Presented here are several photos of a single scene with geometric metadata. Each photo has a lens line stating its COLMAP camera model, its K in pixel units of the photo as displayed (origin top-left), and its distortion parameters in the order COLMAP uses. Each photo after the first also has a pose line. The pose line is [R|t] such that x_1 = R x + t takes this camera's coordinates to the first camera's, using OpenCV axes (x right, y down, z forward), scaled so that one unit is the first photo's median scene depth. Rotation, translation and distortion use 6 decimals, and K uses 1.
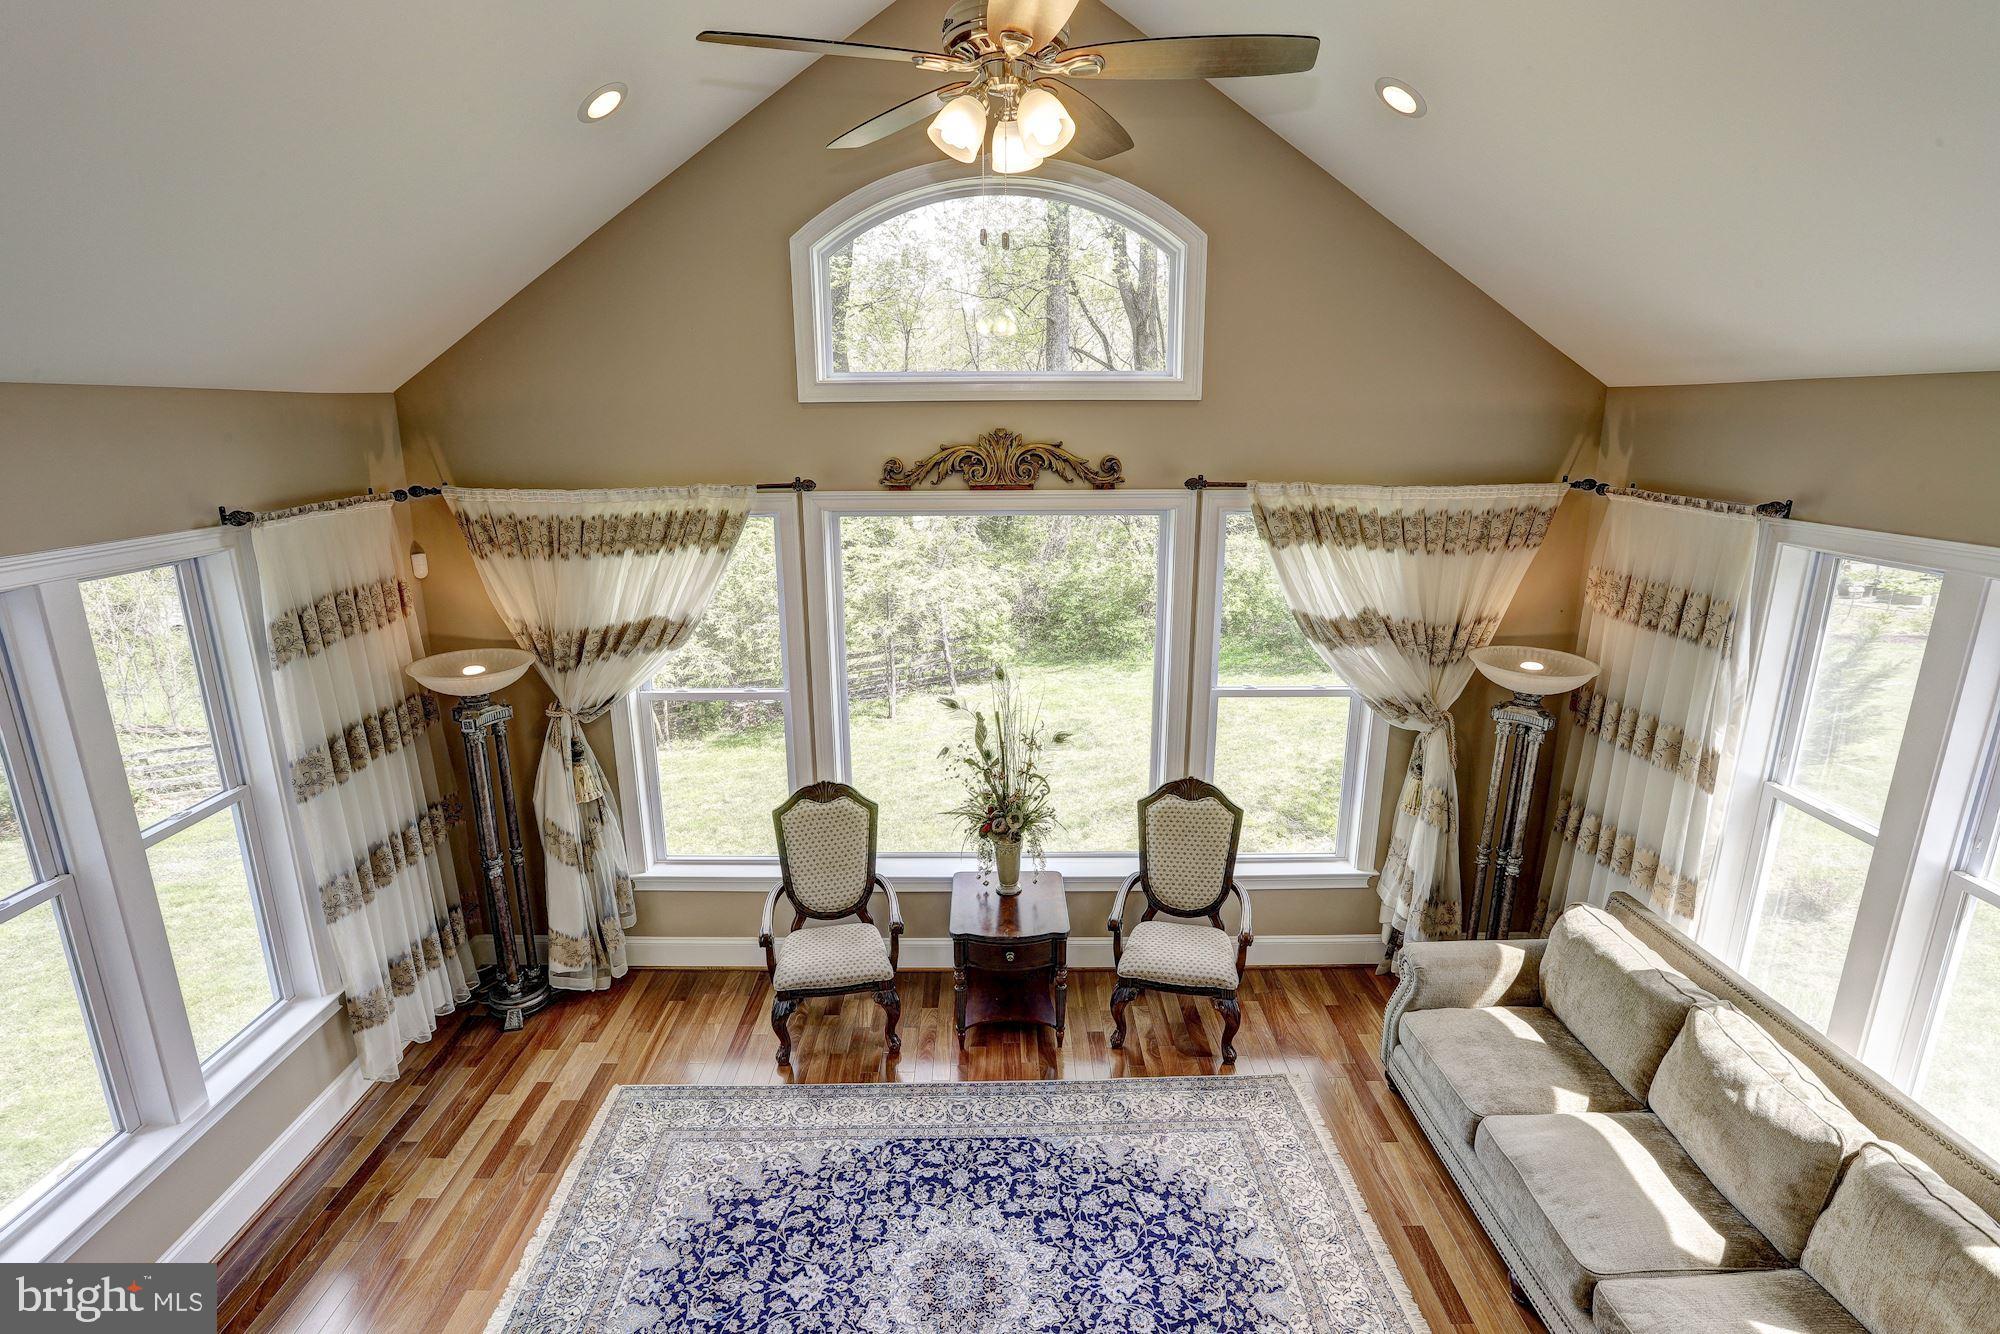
lens RADIAL K [[969.1, 0, 987.1], [0, 969.1, 665.9], [0, 0, 1]] dist [-0.062528, 0.028577]
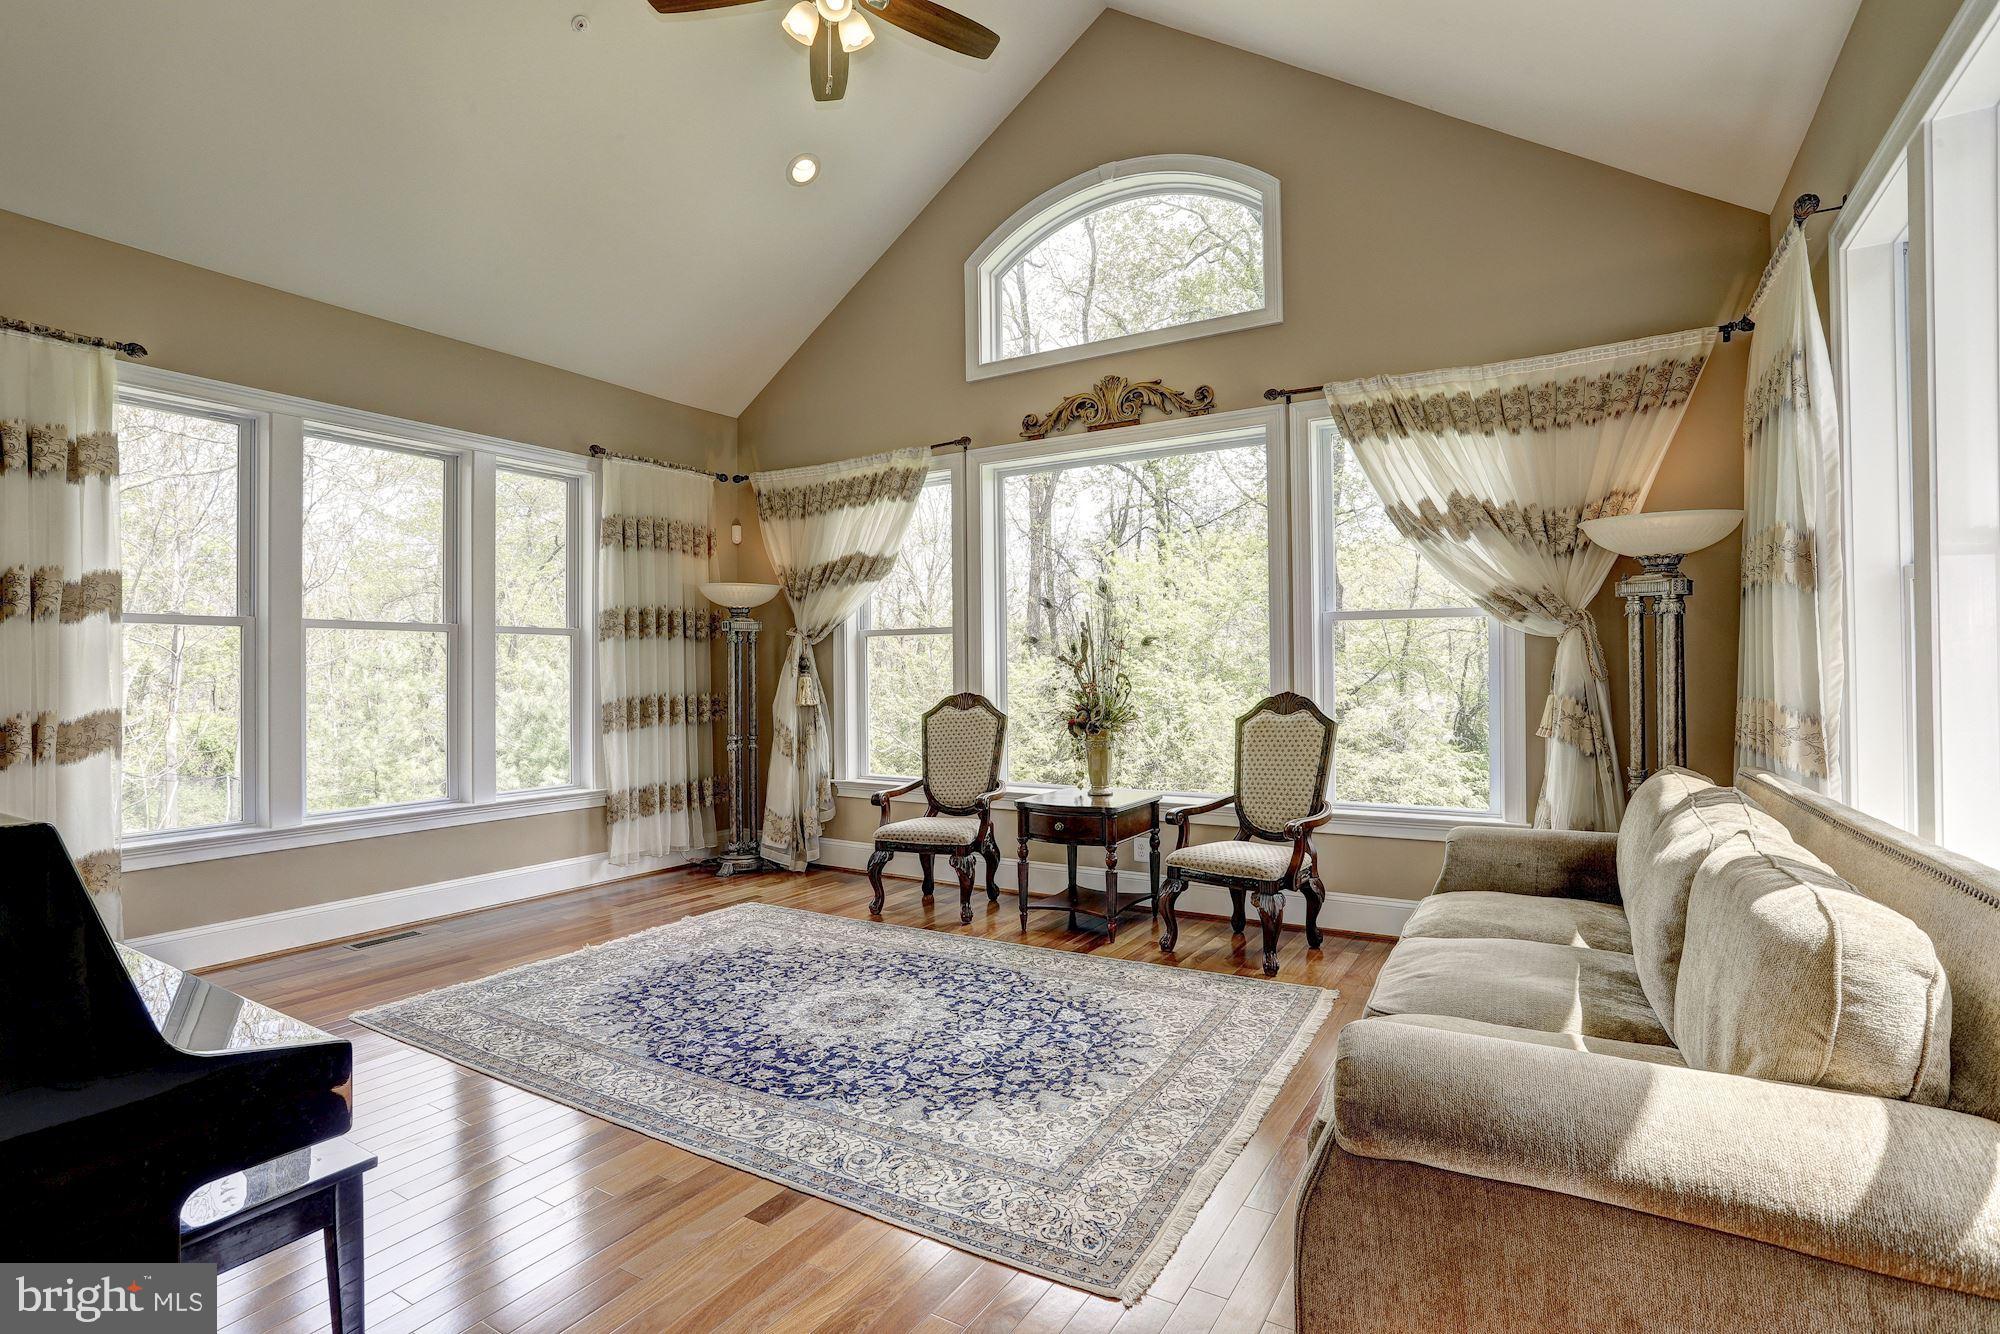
lens RADIAL K [[969.1, 0, 987.1], [0, 969.1, 665.9], [0, 0, 1]] dist [-0.062528, 0.028577]
pose [[0.851628, -0.003086, -0.524138, 0.496390], [-0.133309, 0.965824, -0.222289, 0.370264], [0.506911, 0.259180, 0.822111, 0.060979]]
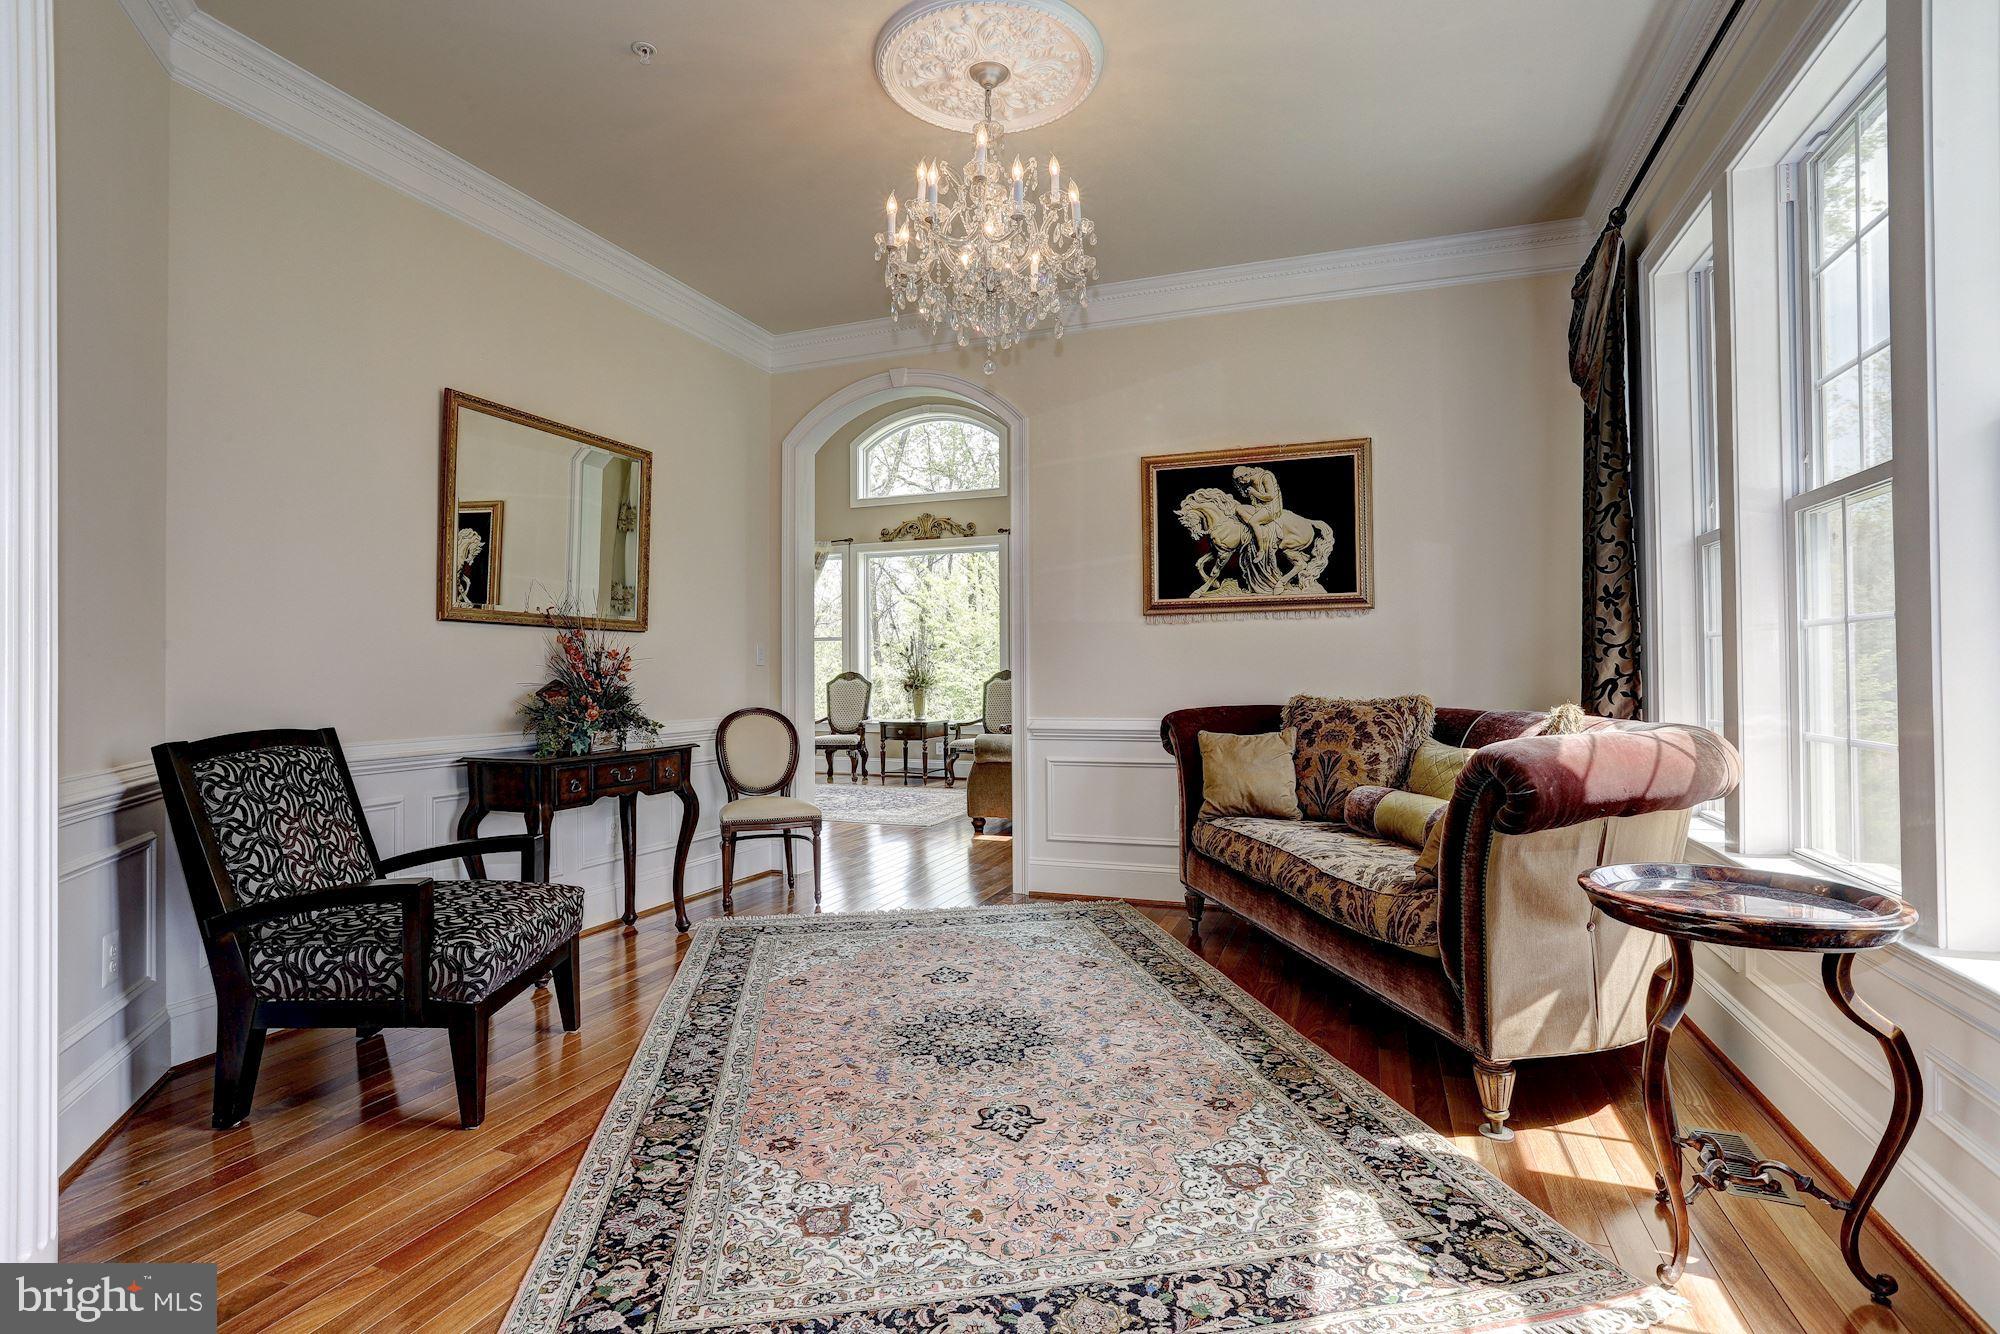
lens RADIAL K [[969.1, 0, 987.1], [0, 969.1, 665.9], [0, 0, 1]] dist [-0.062528, 0.028577]
pose [[0.935152, -0.000157, -0.354247, 0.984241], [-0.093500, 0.964429, -0.247252, 0.677368], [0.341685, 0.264340, 0.901873, -0.966111]]
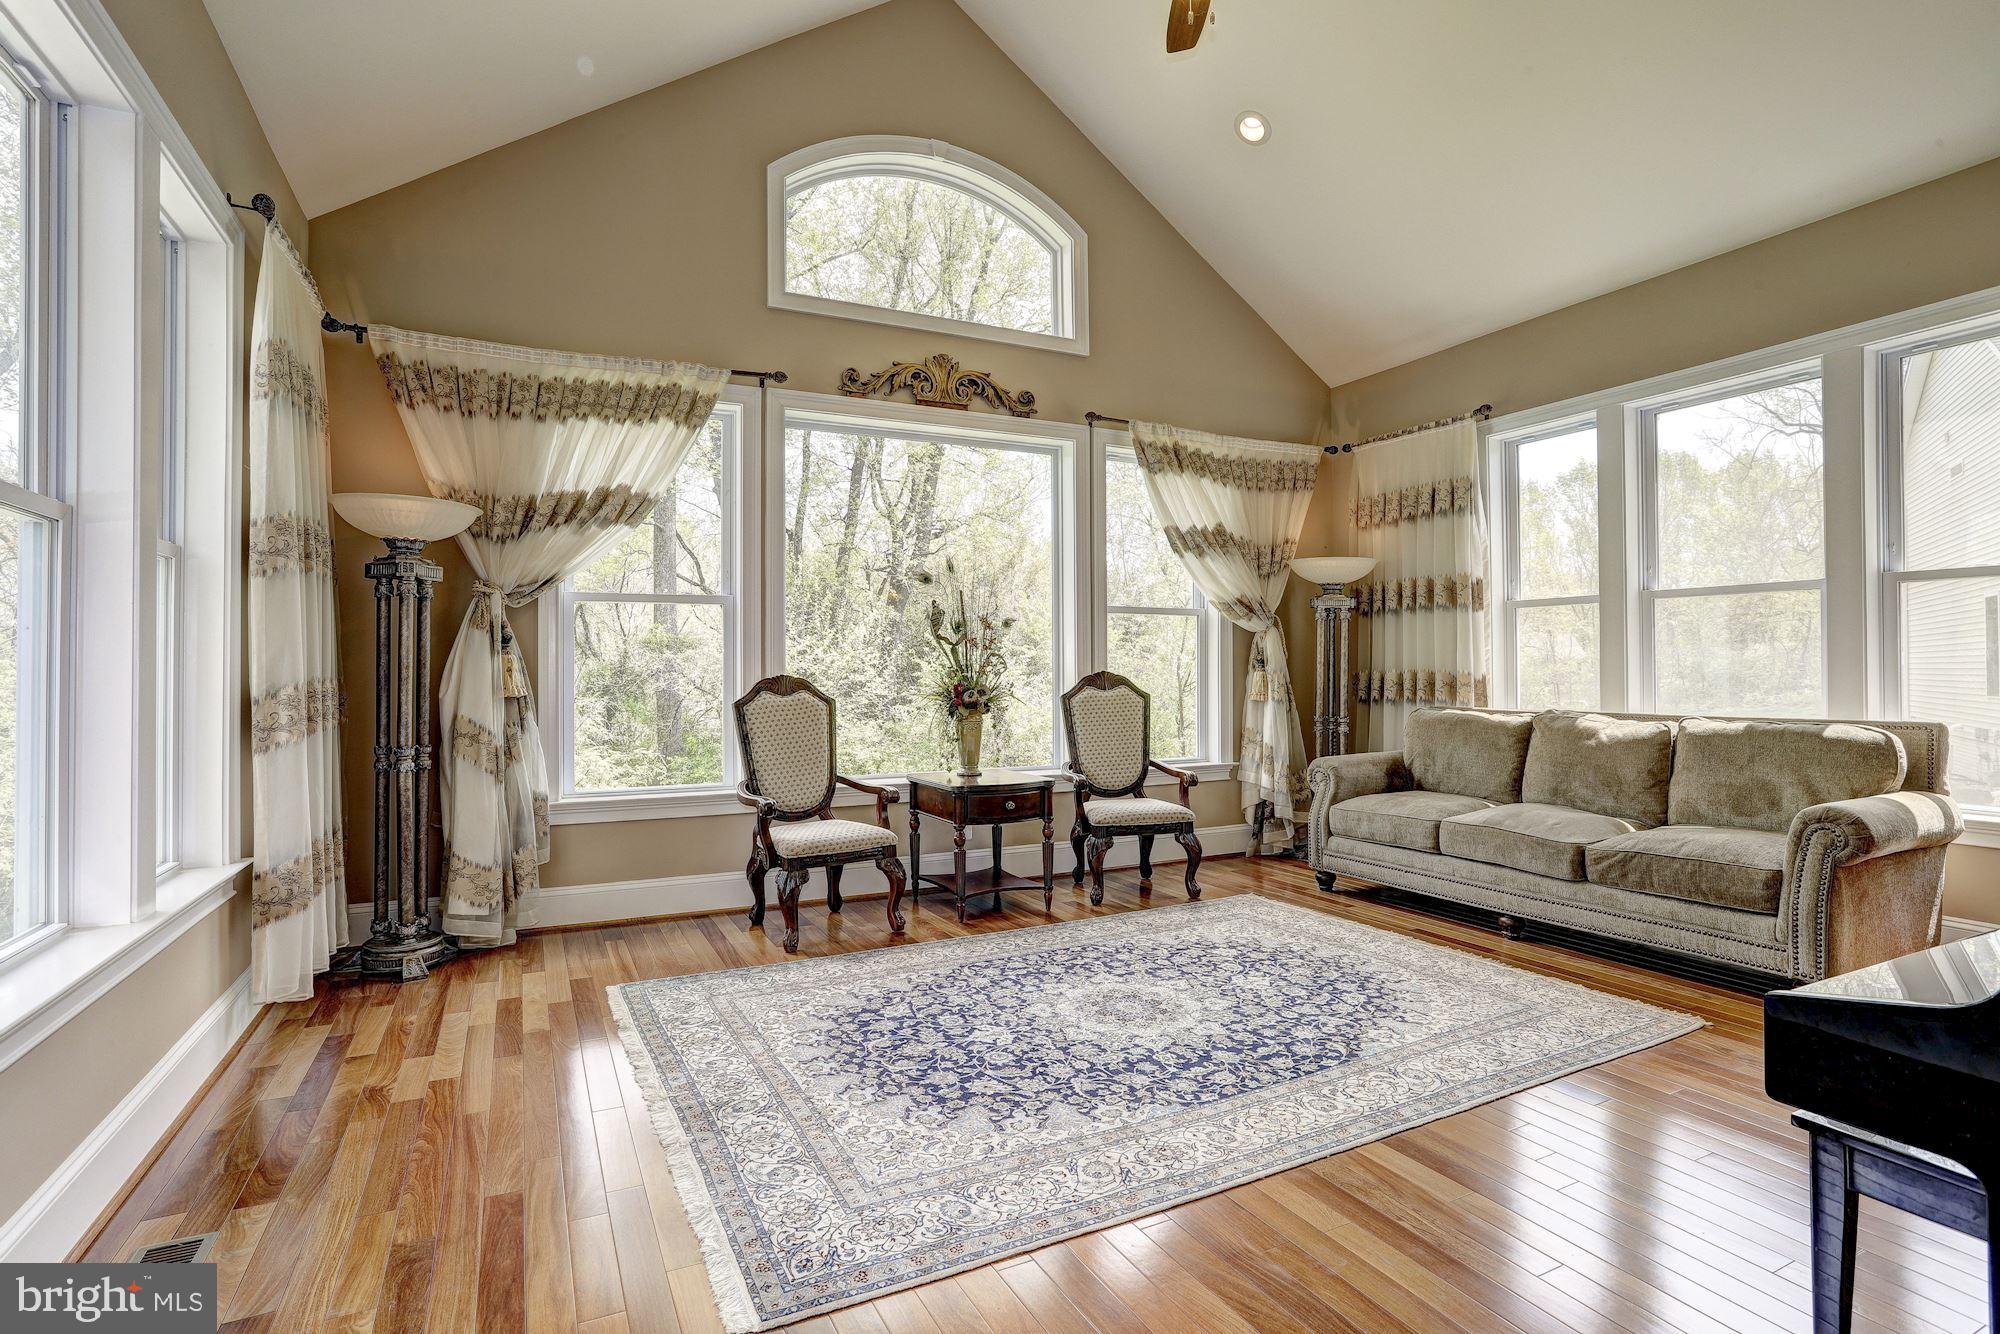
lens RADIAL K [[969.1, 0, 987.1], [0, 969.1, 665.9], [0, 0, 1]] dist [-0.062528, 0.028577]
pose [[0.896385, 0.004112, 0.443257, -0.448824], [0.114091, 0.964128, -0.239666, 0.396237], [-0.428342, 0.265405, 0.863761, 0.080509]]
